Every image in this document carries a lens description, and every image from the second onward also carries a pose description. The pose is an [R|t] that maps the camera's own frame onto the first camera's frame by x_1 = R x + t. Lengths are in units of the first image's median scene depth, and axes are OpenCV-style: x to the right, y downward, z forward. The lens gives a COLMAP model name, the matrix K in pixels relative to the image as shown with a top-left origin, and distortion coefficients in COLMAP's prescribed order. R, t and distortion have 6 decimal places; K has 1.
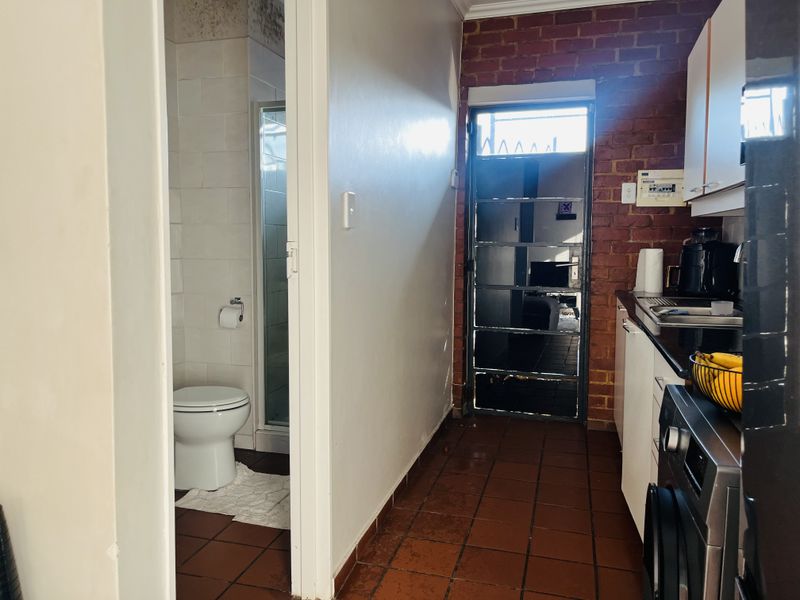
lens RADIAL K [[607.2, 0, 397.6], [0, 607.2, 296.2], [0, 0, 1]] dist [0.074839, -0.114906]
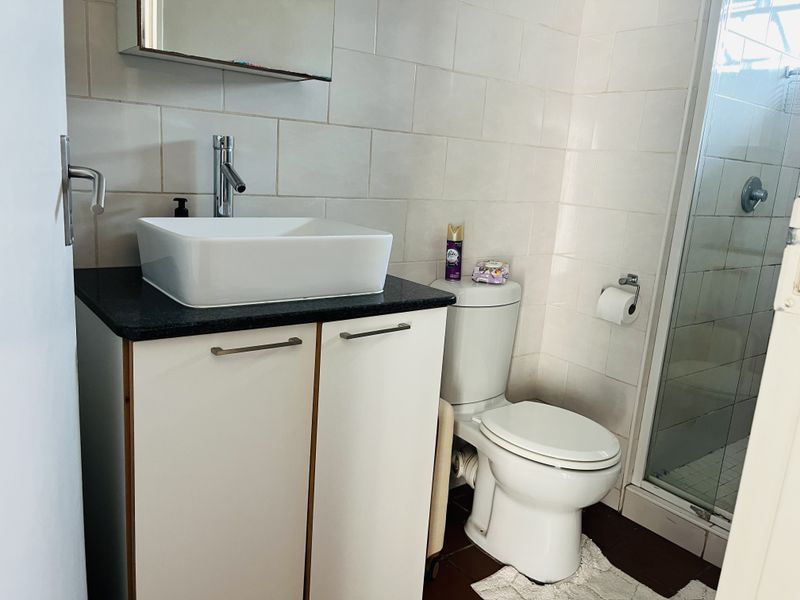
lens RADIAL K [[607.2, 0, 397.6], [0, 607.2, 296.2], [0, 0, 1]] dist [0.074839, -0.114906]
pose [[0.794336, 0.179236, -0.580435, -0.076907], [-0.122099, 0.983090, 0.136479, -0.028839], [0.595082, -0.037540, 0.802788, 0.316063]]
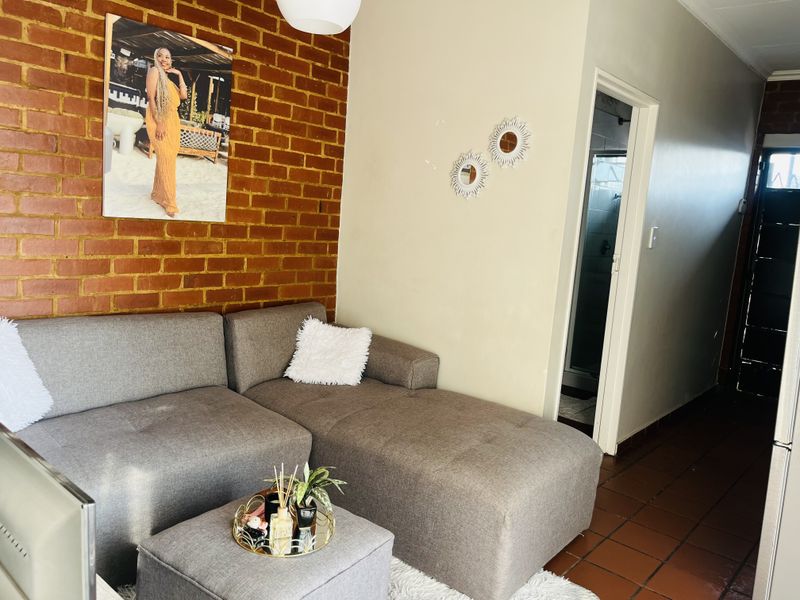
lens RADIAL K [[607.2, 0, 397.6], [0, 607.2, 296.2], [0, 0, 1]] dist [0.074839, -0.114906]
pose [[0.898261, 0.120381, -0.422654, 0.012659], [-0.109304, 0.992727, 0.050447, 0.006869], [0.425653, 0.000883, 0.904886, -0.474043]]
